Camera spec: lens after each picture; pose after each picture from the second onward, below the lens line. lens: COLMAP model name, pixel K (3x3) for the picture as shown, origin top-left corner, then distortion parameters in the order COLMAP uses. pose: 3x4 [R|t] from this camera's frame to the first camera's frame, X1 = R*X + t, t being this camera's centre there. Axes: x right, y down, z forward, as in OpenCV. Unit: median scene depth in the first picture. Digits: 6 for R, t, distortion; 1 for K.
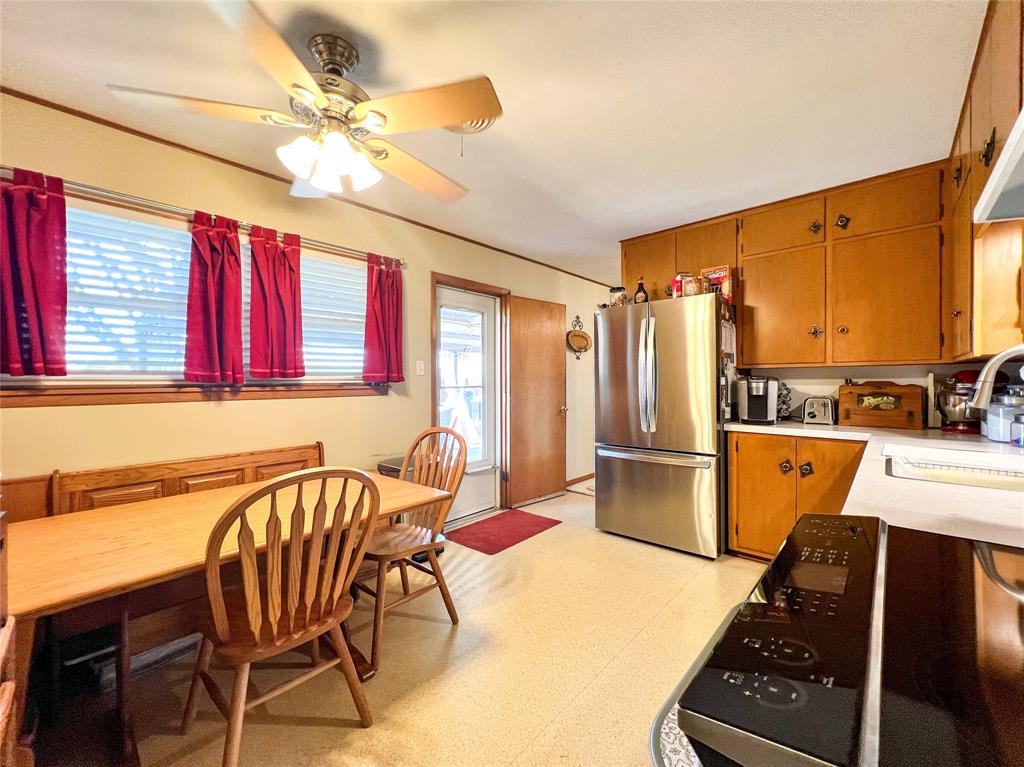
lens RADIAL K [[422.1, 0, 509.4], [0, 422.1, 381.7], [0, 0, 1]] dist [-0.002527, -0.000270]
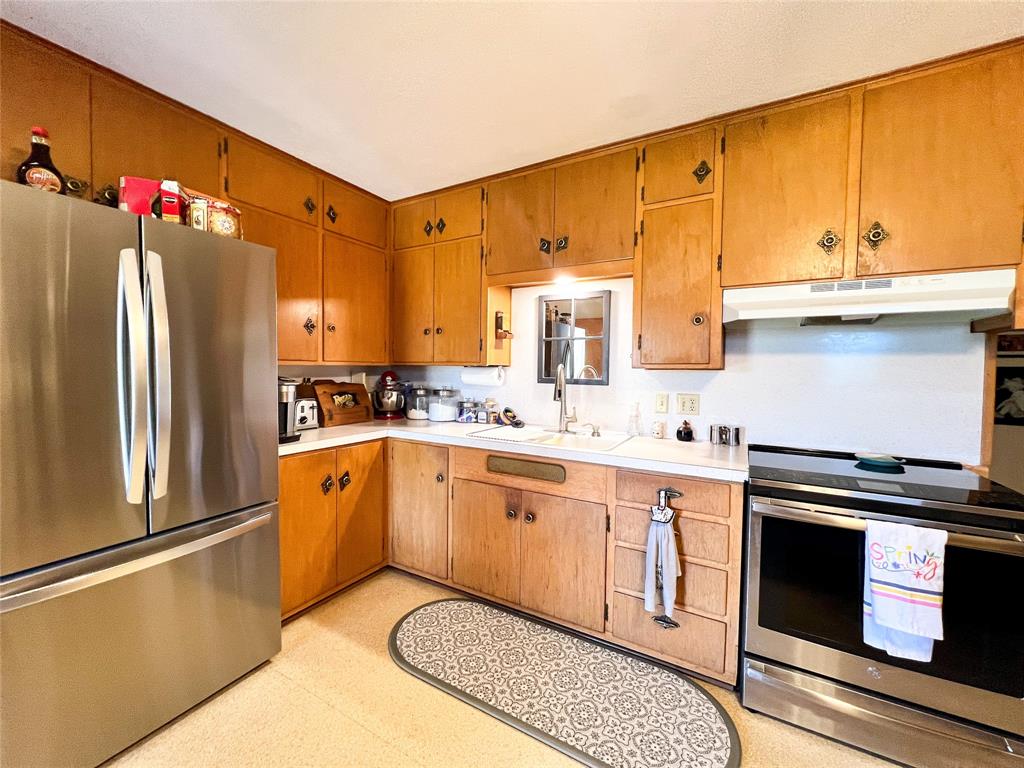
lens RADIAL K [[422.1, 0, 509.4], [0, 422.1, 382.2], [0, 0, 1]] dist [-0.002527, -0.000270]
pose [[-0.237678, -0.031821, 0.970823, -0.245495], [-0.009075, 0.999492, 0.030539, -0.032361], [-0.971302, -0.001552, -0.237846, 0.858417]]
